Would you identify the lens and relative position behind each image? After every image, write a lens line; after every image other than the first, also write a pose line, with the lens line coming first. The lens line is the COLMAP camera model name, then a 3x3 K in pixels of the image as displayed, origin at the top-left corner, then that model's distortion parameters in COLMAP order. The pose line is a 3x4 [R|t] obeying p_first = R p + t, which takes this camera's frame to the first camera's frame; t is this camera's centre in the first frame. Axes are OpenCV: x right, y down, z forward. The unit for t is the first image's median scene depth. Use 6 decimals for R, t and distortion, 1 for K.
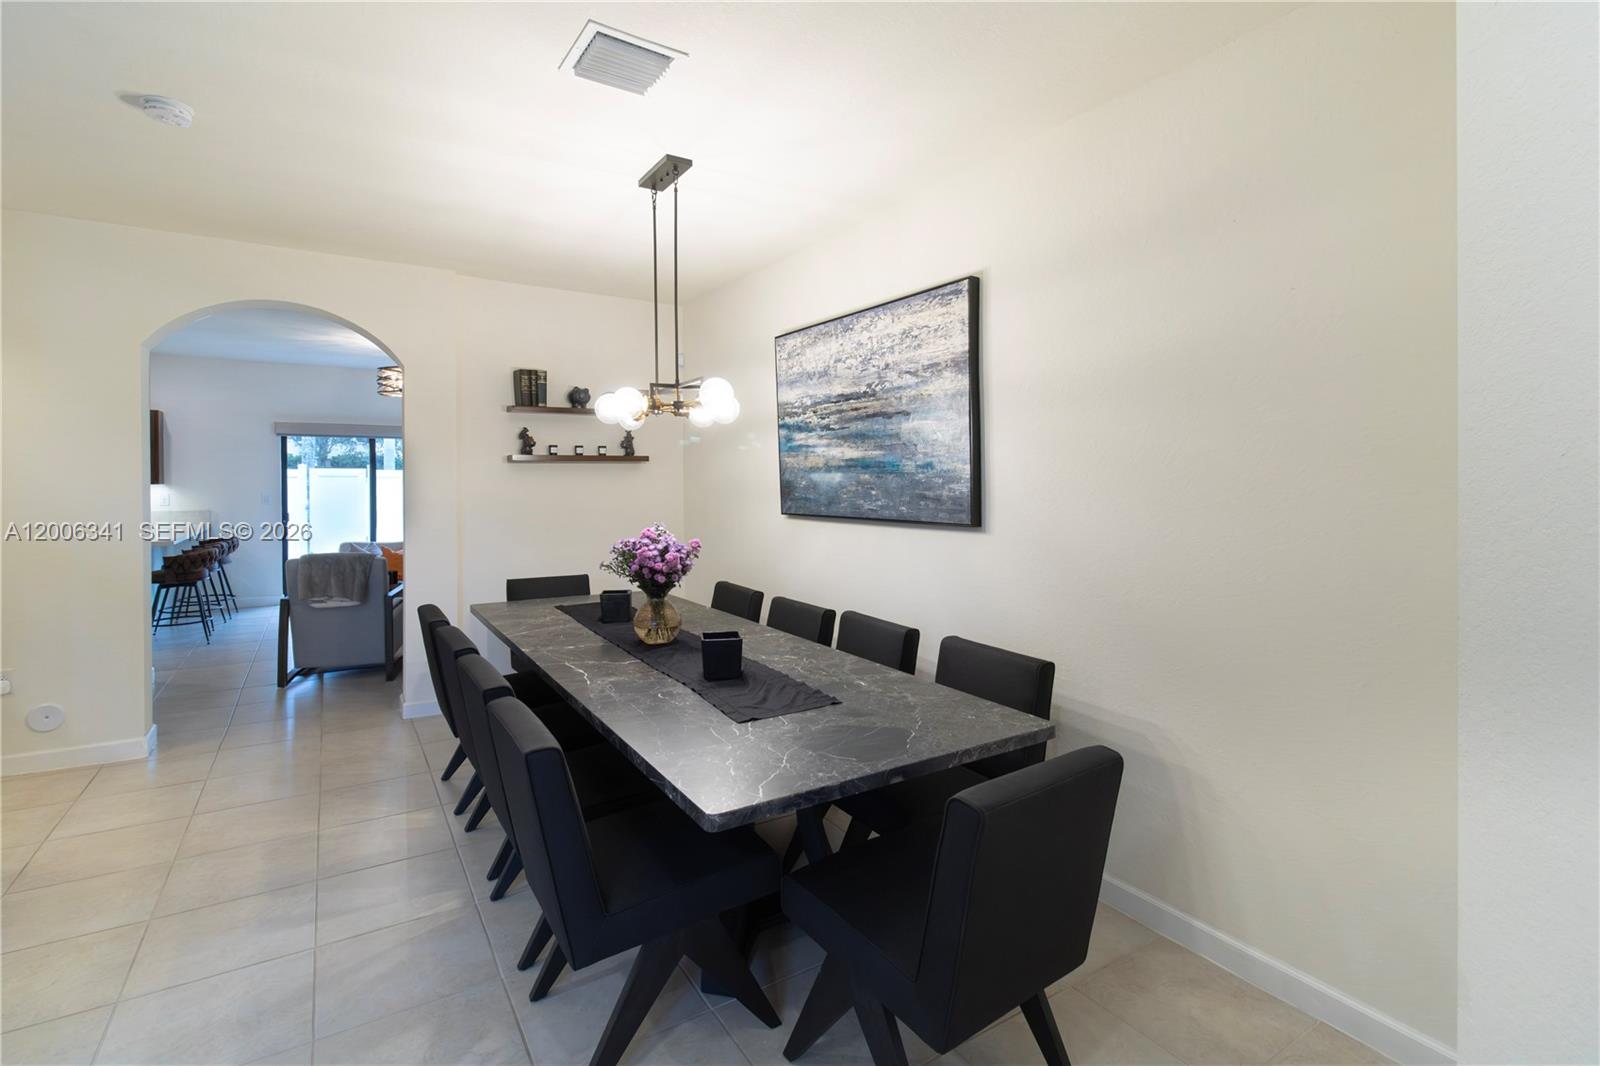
lens RADIAL K [[771.2, 0, 821.5], [0, 771.2, 473.5], [0, 0, 1]] dist [0.003141, 0.000433]
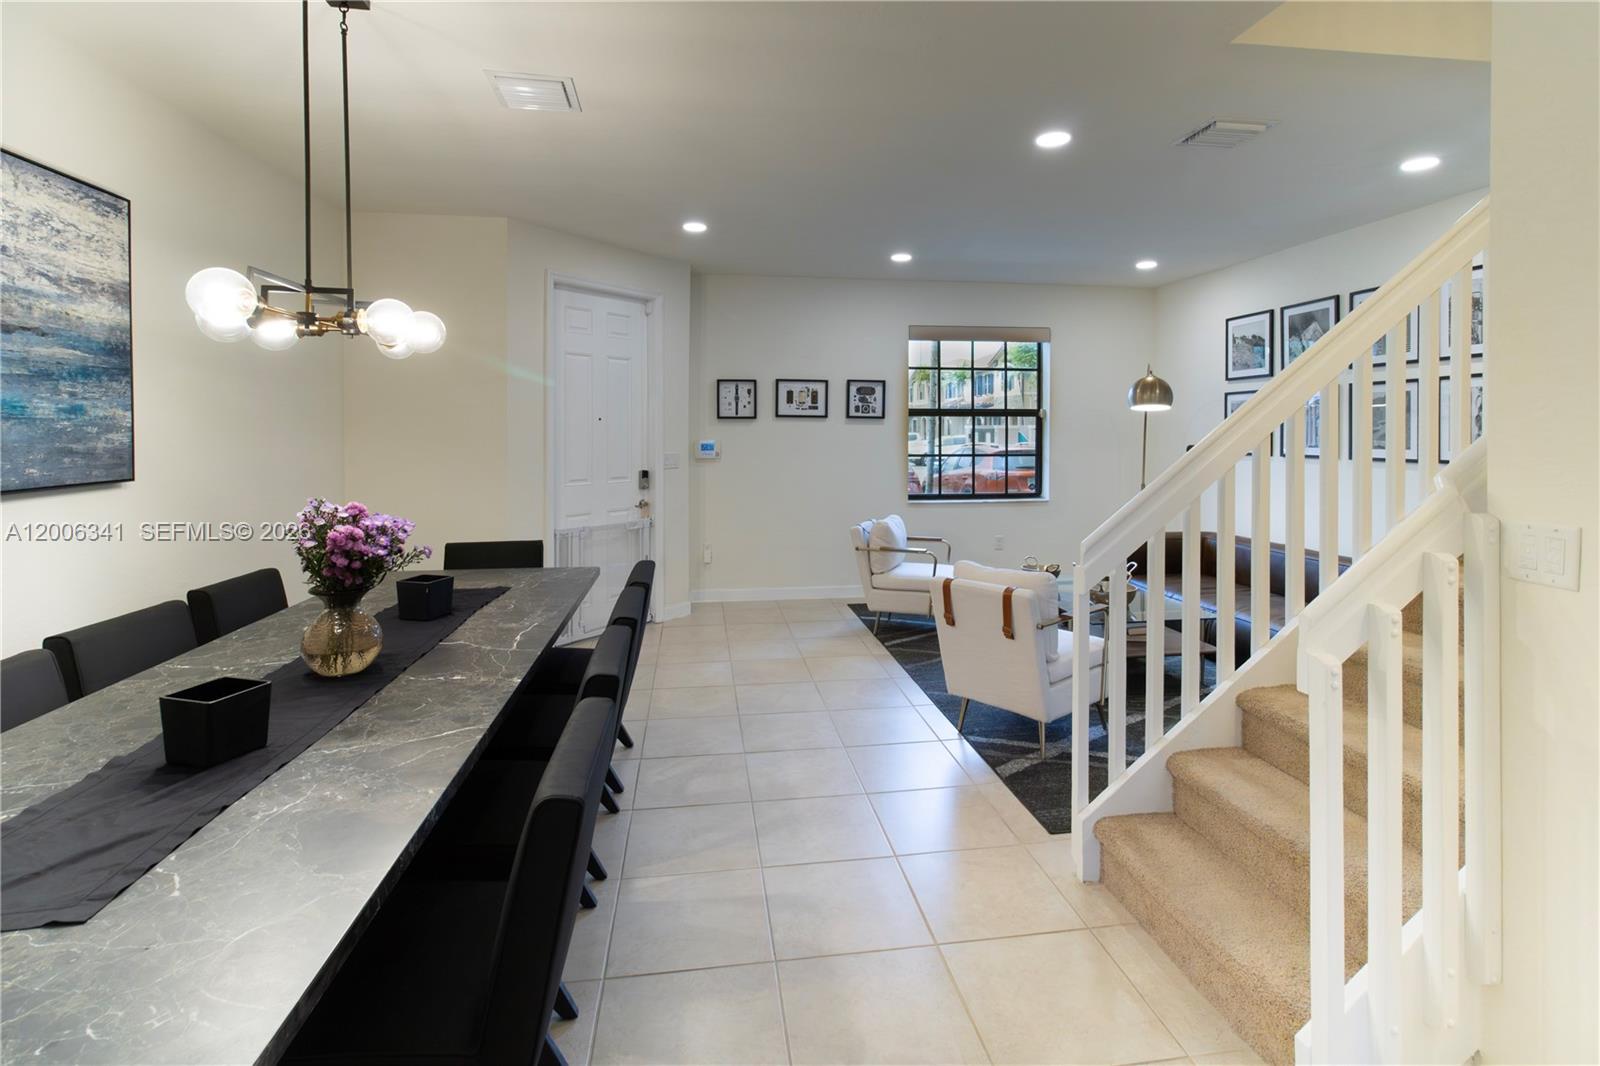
lens RADIAL K [[771.2, 0, 848.0], [0, 771.2, 439.5], [0, 0, 1]] dist [0.003141, 0.000433]
pose [[-0.925233, -0.004668, 0.379370, -0.812686], [-0.003808, 0.999988, 0.003017, 0.012805], [-0.379380, 0.001346, -0.925240, 1.344926]]
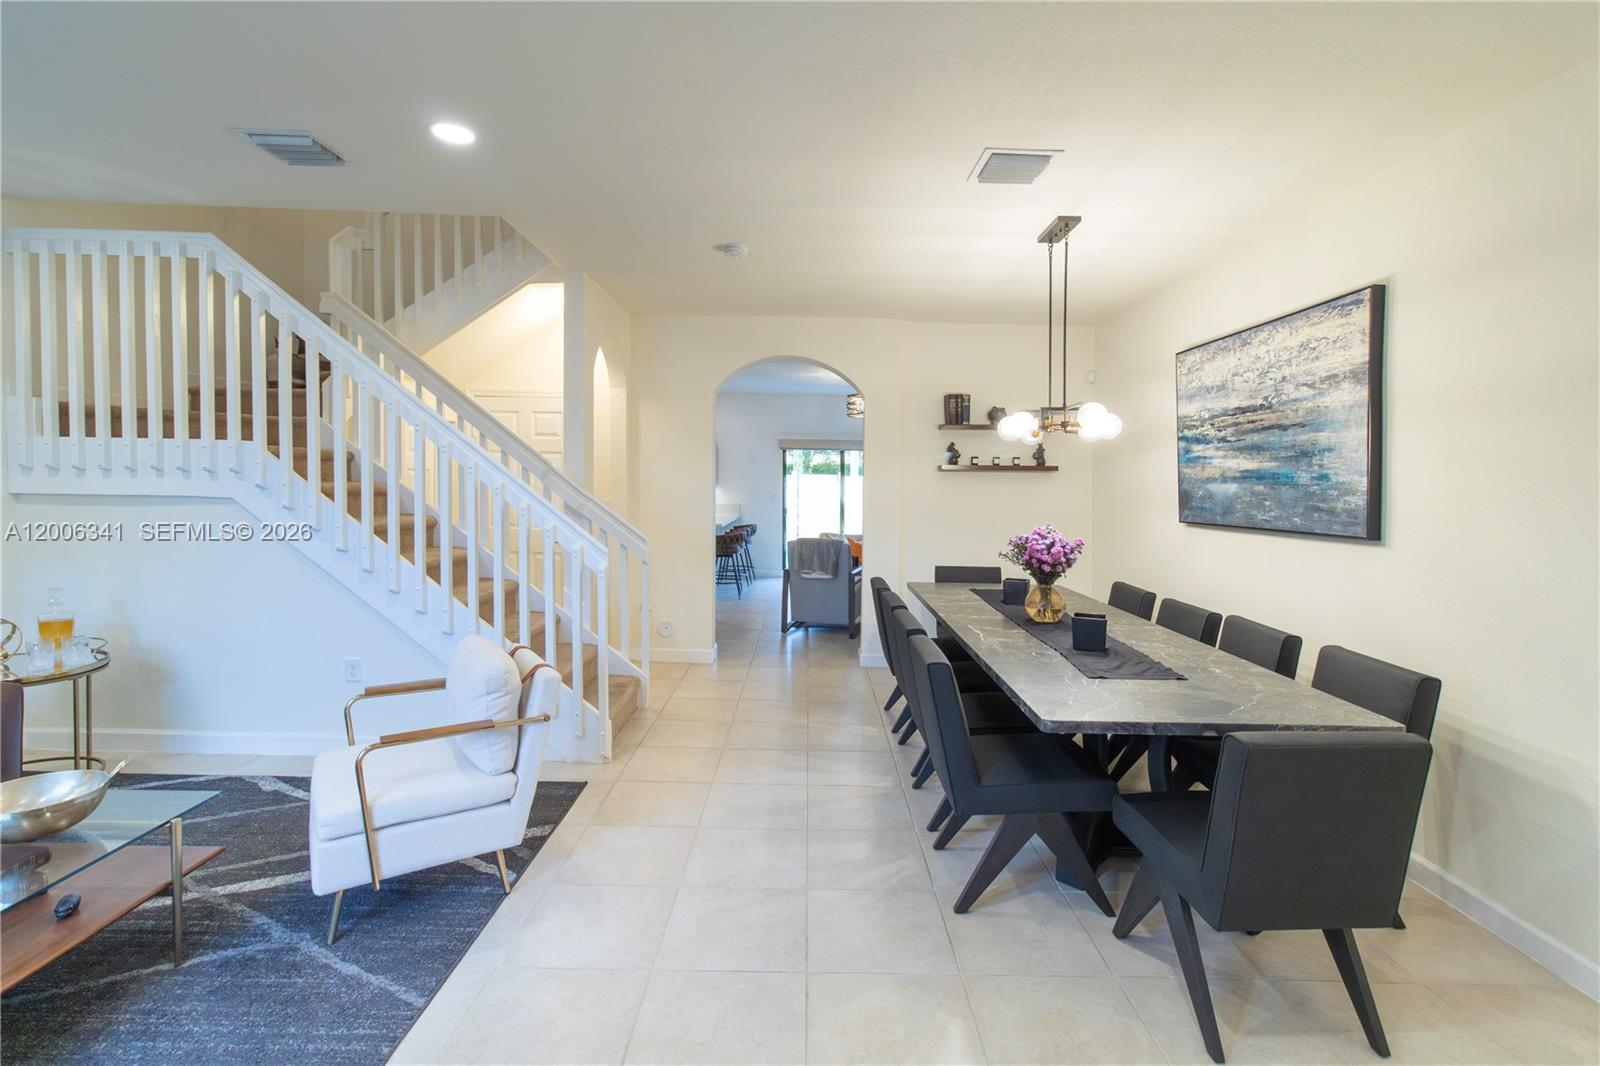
lens RADIAL K [[771.2, 0, 823.9], [0, 771.2, 493.4], [0, 0, 1]] dist [0.003141, 0.000433]
pose [[0.852624, 0.022036, -0.522060, 0.103946], [-0.014278, 0.999720, 0.018879, 0.000659], [0.522330, -0.008643, 0.852700, -0.182616]]
